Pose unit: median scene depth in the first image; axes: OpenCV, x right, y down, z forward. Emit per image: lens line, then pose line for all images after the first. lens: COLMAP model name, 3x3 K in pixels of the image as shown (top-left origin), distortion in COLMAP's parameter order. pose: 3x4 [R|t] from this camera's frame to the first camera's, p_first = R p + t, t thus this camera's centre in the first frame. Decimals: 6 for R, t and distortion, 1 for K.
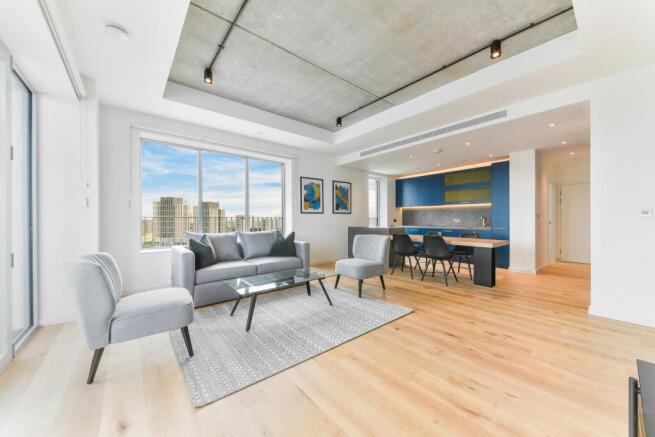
lens RADIAL K [[240.0, 0, 335.5], [0, 240.0, 218.4], [0, 0, 1]] dist [0.000167, 0.000020]
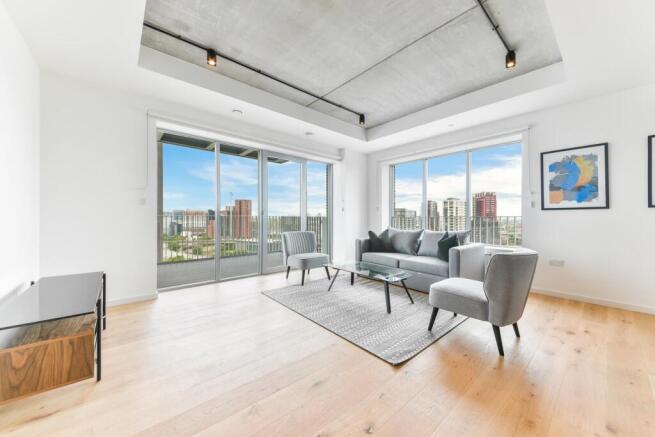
lens RADIAL K [[240.0, 0, 335.5], [0, 240.0, 218.4], [0, 0, 1]] dist [0.000167, 0.000020]
pose [[0.011875, 0.010803, -0.999871, 0.566836], [-0.000940, 0.999941, 0.010792, -0.004849], [0.999929, 0.000811, 0.011885, 0.502906]]
